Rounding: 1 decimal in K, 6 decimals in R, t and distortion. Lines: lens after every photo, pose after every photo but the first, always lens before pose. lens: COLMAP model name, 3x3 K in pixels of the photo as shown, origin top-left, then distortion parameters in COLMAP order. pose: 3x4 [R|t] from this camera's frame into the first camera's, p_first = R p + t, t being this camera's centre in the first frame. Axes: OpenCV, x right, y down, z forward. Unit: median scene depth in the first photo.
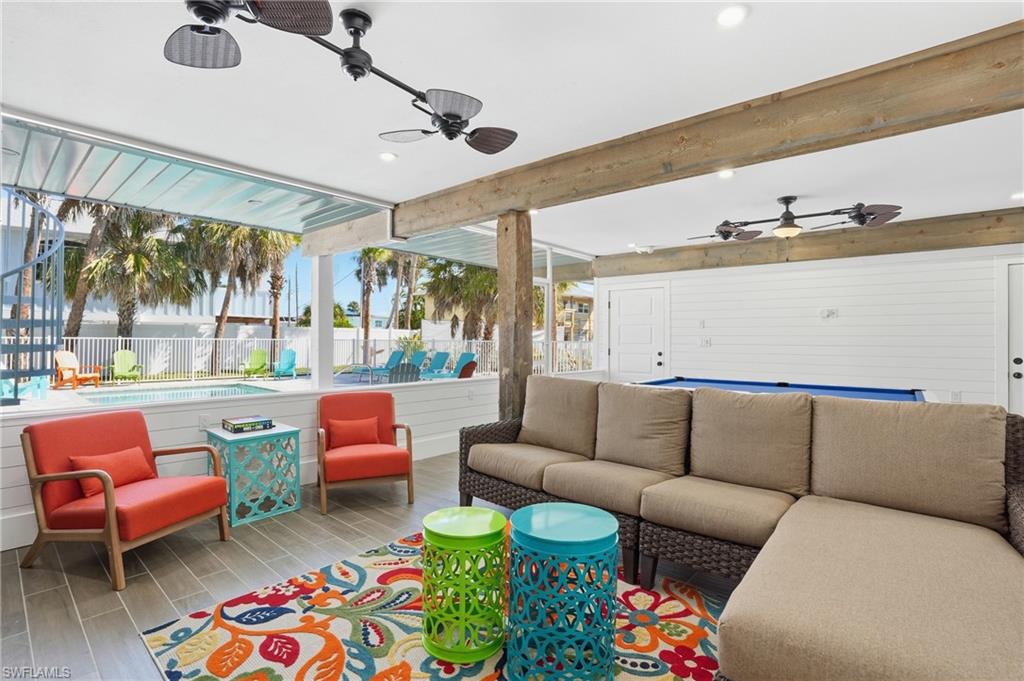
lens RADIAL K [[474.8, 0, 512.8], [0, 474.8, 338.5], [0, 0, 1]] dist [-0.068738, 0.023970]
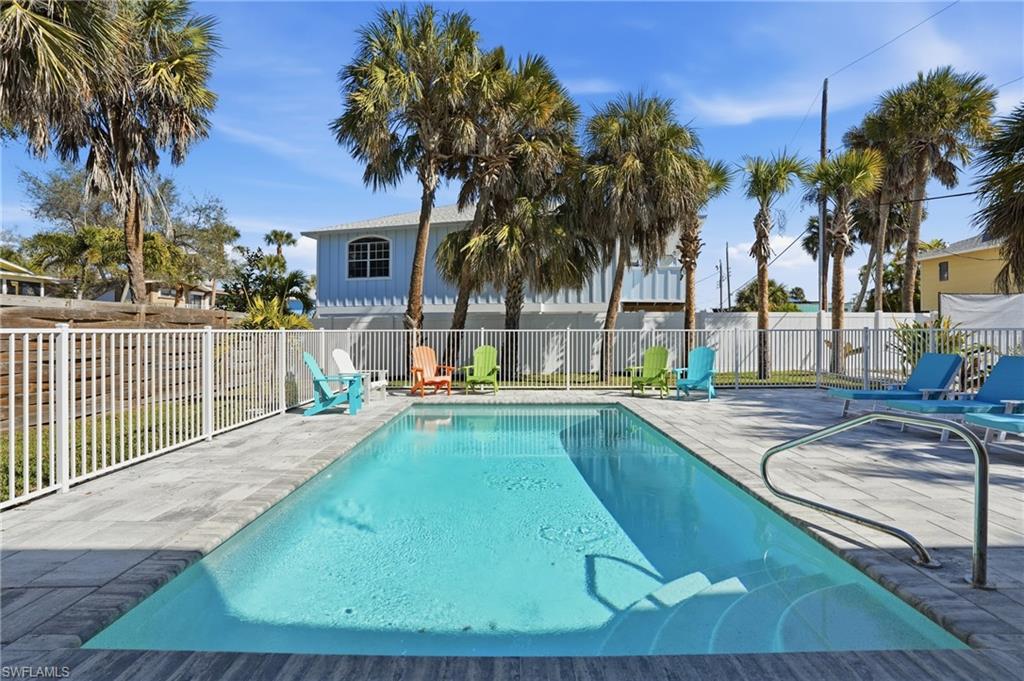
lens RADIAL K [[474.8, 0, 512.8], [0, 474.8, 338.5], [0, 0, 1]] dist [-0.068738, 0.023970]
pose [[0.643413, 0.003000, -0.765514, -0.155660], [0.008242, 0.999907, 0.010846, 0.004371], [0.765475, -0.013288, 0.643328, 0.384167]]
